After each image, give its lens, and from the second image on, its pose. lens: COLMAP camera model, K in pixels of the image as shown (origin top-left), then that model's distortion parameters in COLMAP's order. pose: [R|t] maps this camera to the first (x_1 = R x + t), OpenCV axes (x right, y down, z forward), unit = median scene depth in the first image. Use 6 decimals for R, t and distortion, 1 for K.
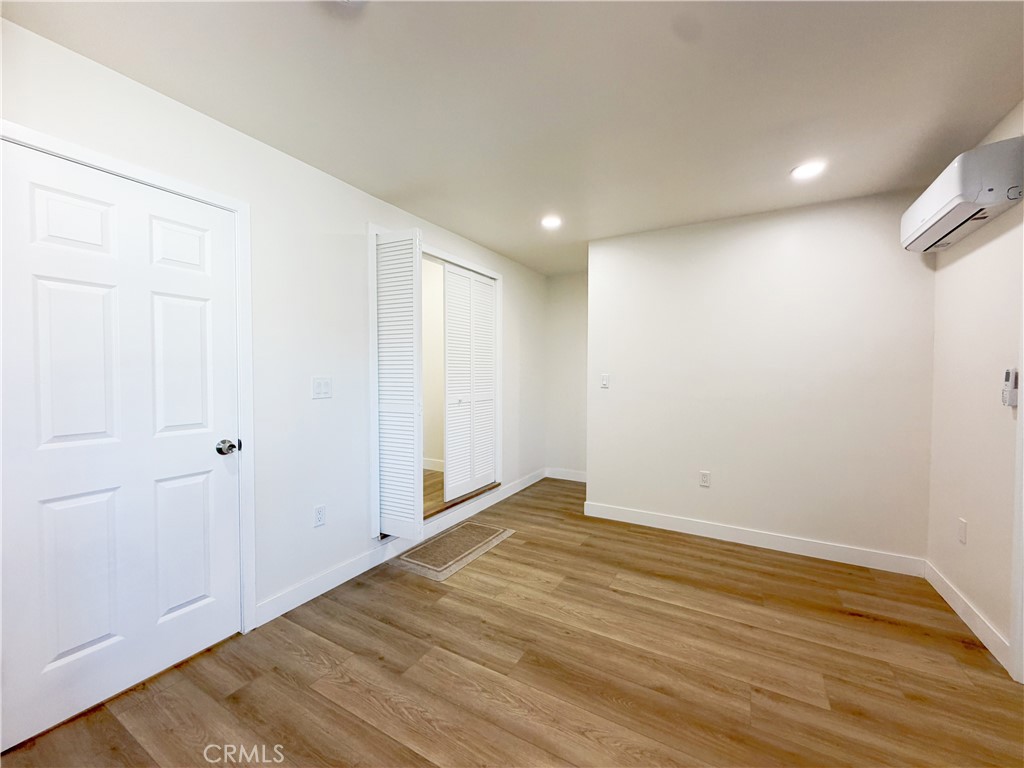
lens RADIAL K [[409.0, 0, 507.9], [0, 409.0, 380.5], [0, 0, 1]] dist [-0.001851, 0.000721]
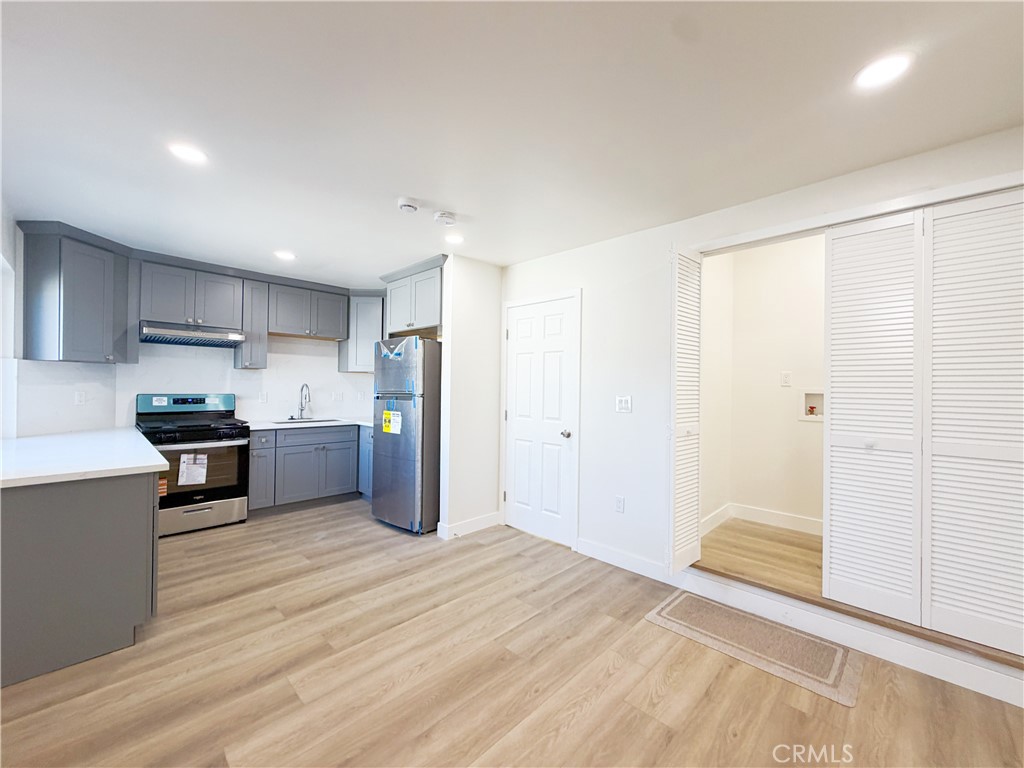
lens RADIAL K [[409.0, 0, 511.5], [0, 409.0, 383.5], [0, 0, 1]] dist [-0.001851, 0.000721]
pose [[-0.239939, -0.009316, -0.970743, 0.868467], [-0.030275, 0.999539, -0.002109, -0.032698], [0.970316, 0.028883, -0.240111, 0.974171]]
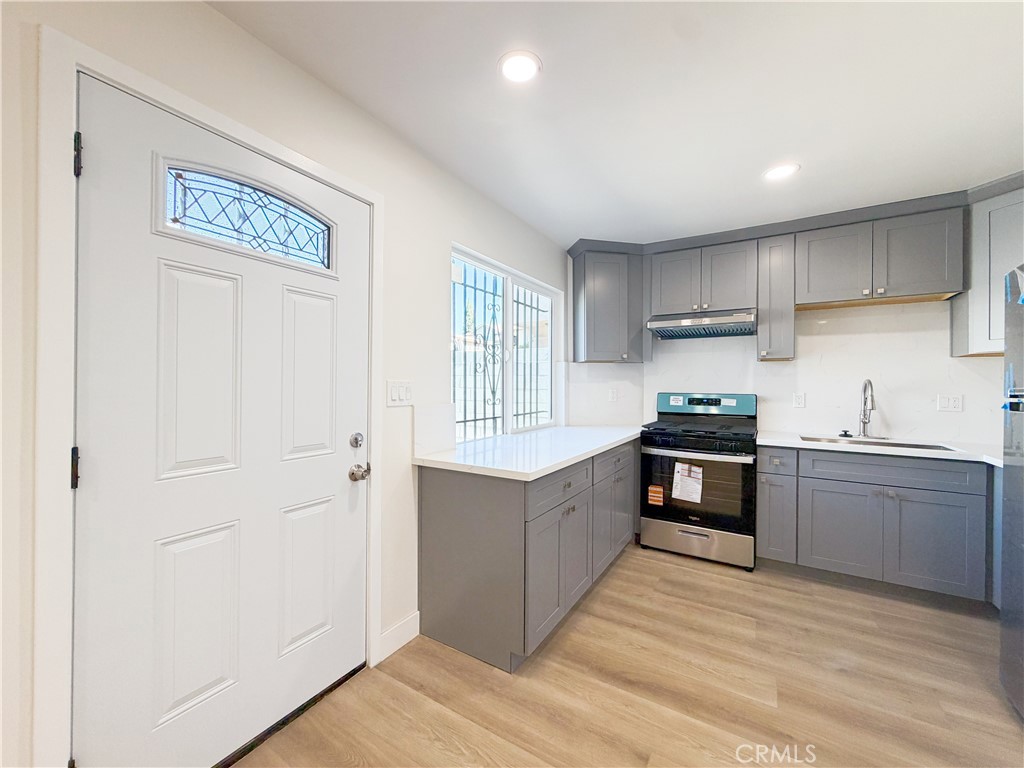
lens RADIAL K [[409.0, 0, 506.9], [0, 409.0, 384.2], [0, 0, 1]] dist [-0.001851, 0.000721]
pose [[-0.999512, -0.006348, 0.030587, 0.206145], [-0.005866, 0.999858, 0.015808, -0.004533], [-0.030683, 0.015621, -0.999407, 0.756532]]
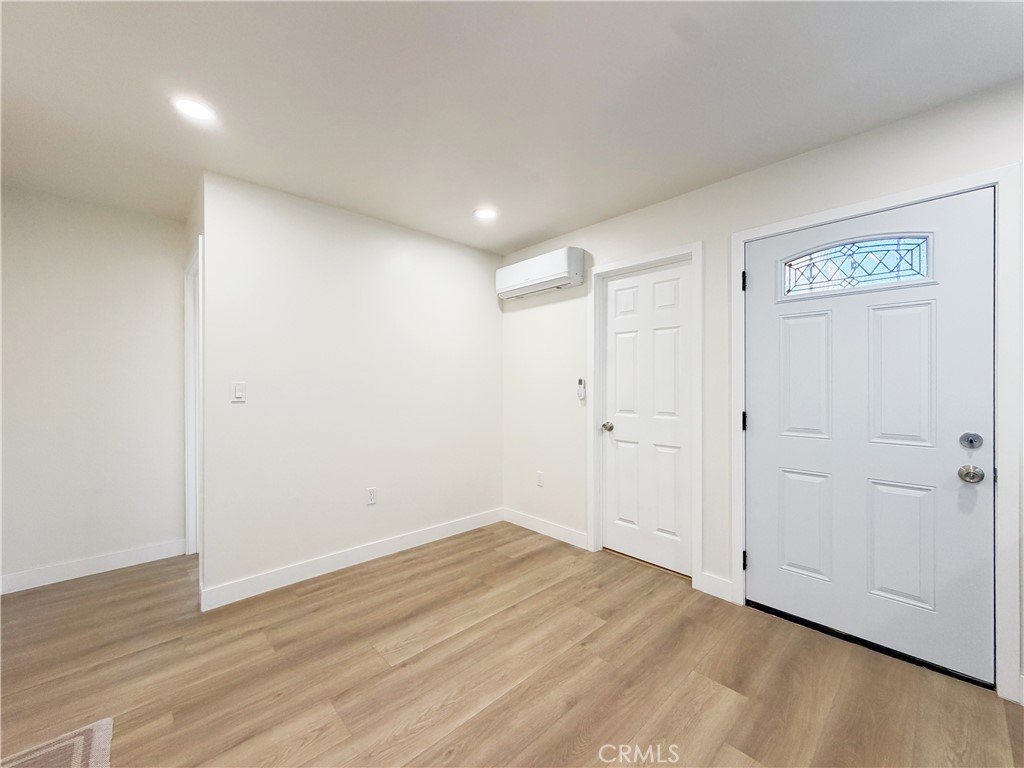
lens RADIAL K [[409.0, 0, 510.3], [0, 409.0, 384.1], [0, 0, 1]] dist [-0.001851, 0.000721]
pose [[0.285913, -0.002291, 0.958253, -0.415667], [0.019659, 0.999801, -0.003475, -0.001351], [-0.958054, 0.019831, 0.285901, 0.591883]]
